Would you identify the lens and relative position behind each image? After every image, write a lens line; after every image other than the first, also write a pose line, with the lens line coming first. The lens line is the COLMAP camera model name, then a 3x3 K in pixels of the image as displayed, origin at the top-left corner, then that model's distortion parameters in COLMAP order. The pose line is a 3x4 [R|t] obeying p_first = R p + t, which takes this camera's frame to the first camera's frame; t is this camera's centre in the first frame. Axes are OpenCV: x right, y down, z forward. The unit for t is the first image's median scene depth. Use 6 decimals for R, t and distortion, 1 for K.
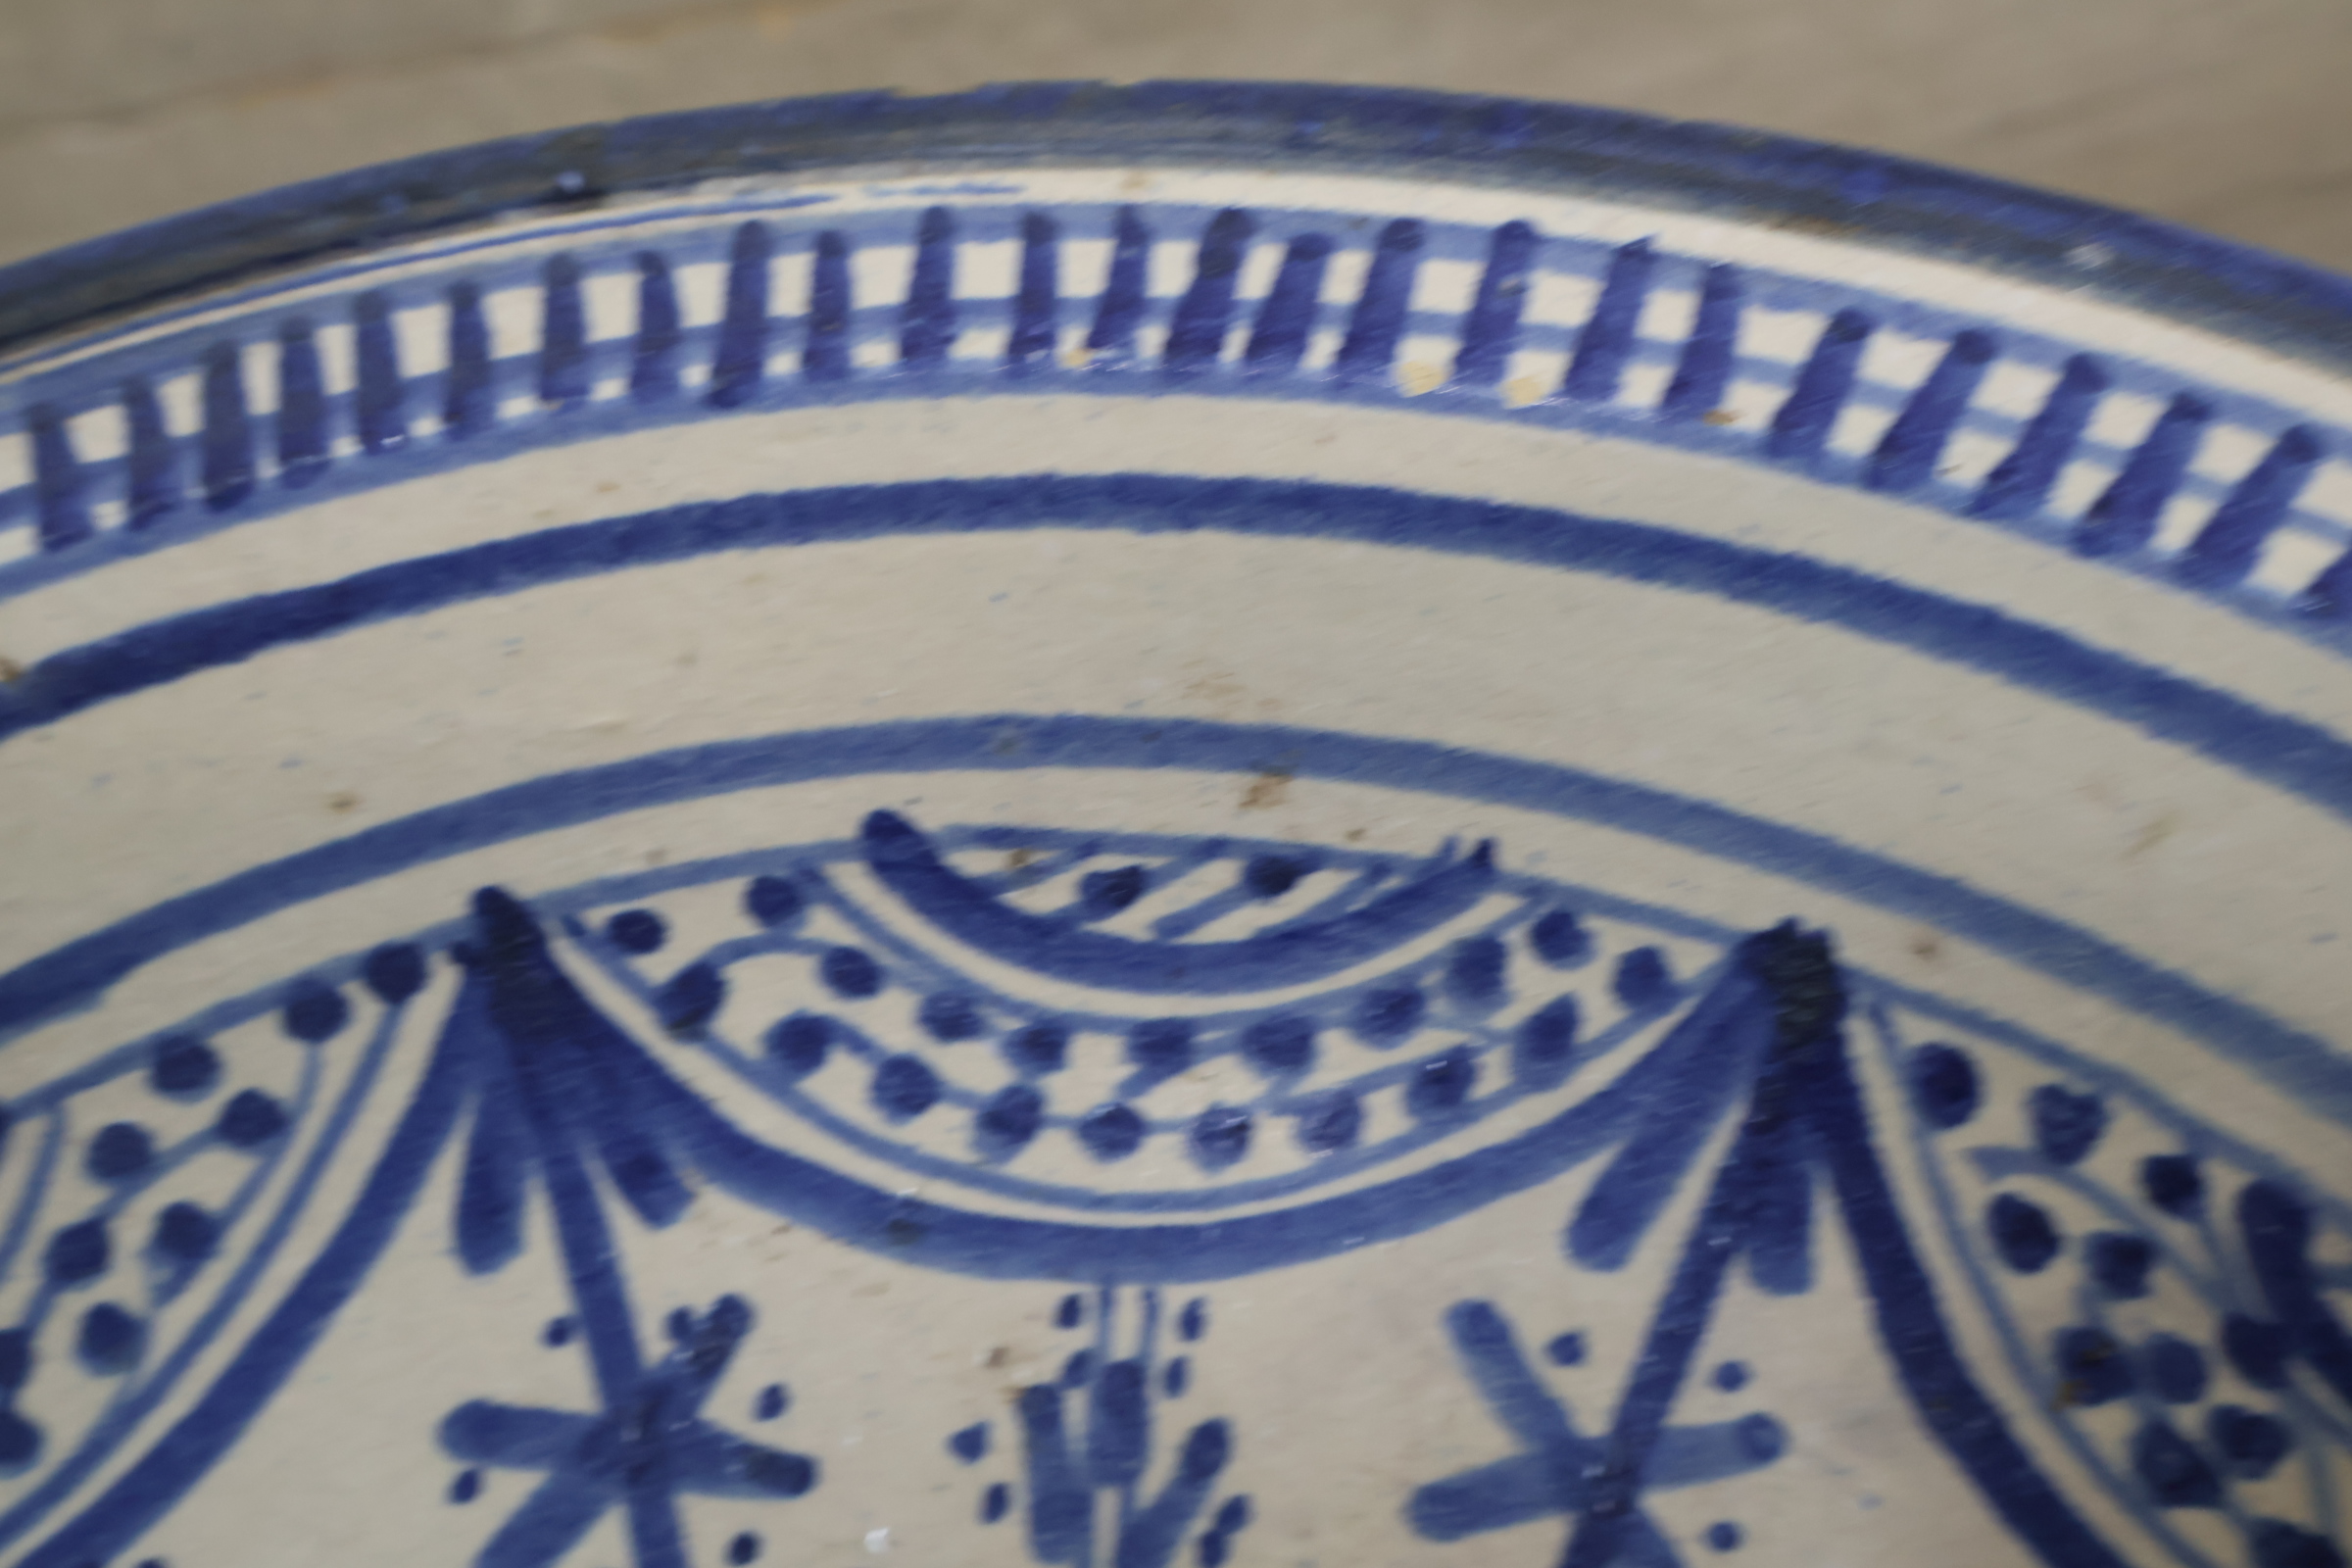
lens RADIAL K [[2475.4, 0, 1181.8], [0, 2475.4, 790.5], [0, 0, 1]] dist [0.004994, 0.000000]
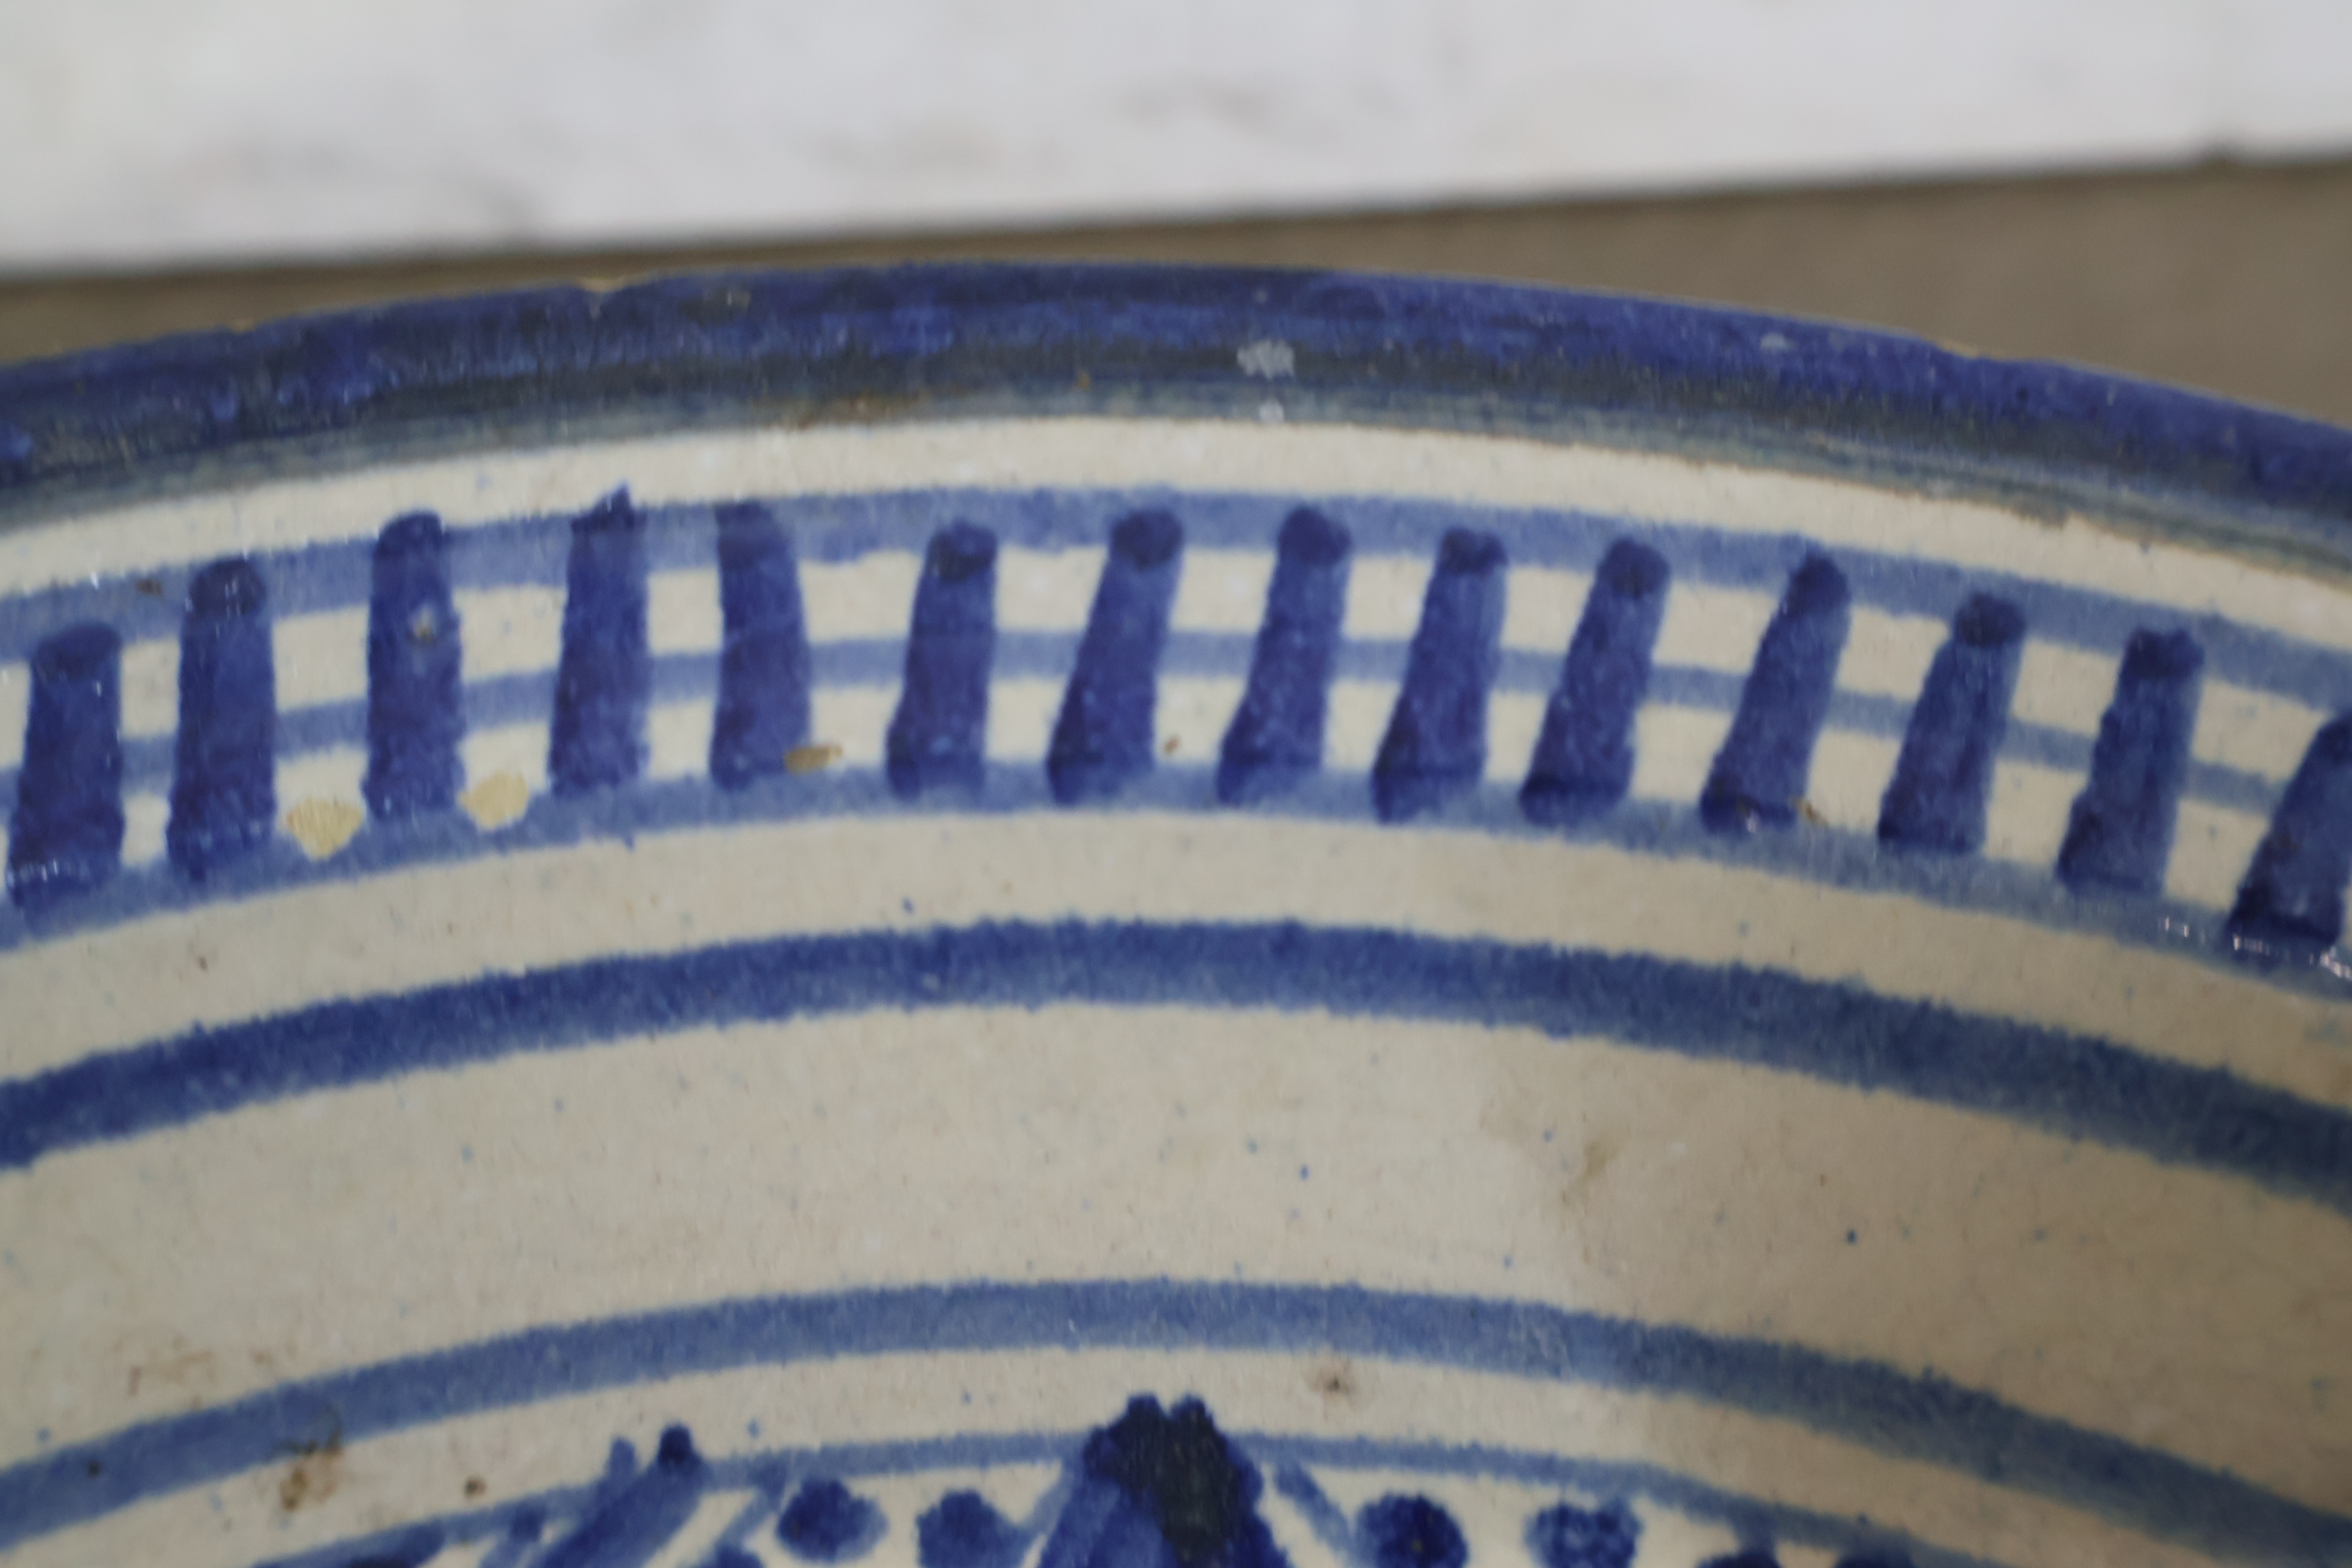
lens RADIAL K [[2475.4, 0, 1164.3], [0, 2475.4, 774.8], [0, 0, 1]] dist [0.004994, 0.000000]
pose [[0.915128, -0.309039, 0.258911, 0.127745], [0.291238, 0.950814, 0.105512, -0.177164], [-0.278784, -0.021153, 0.960121, 0.347236]]
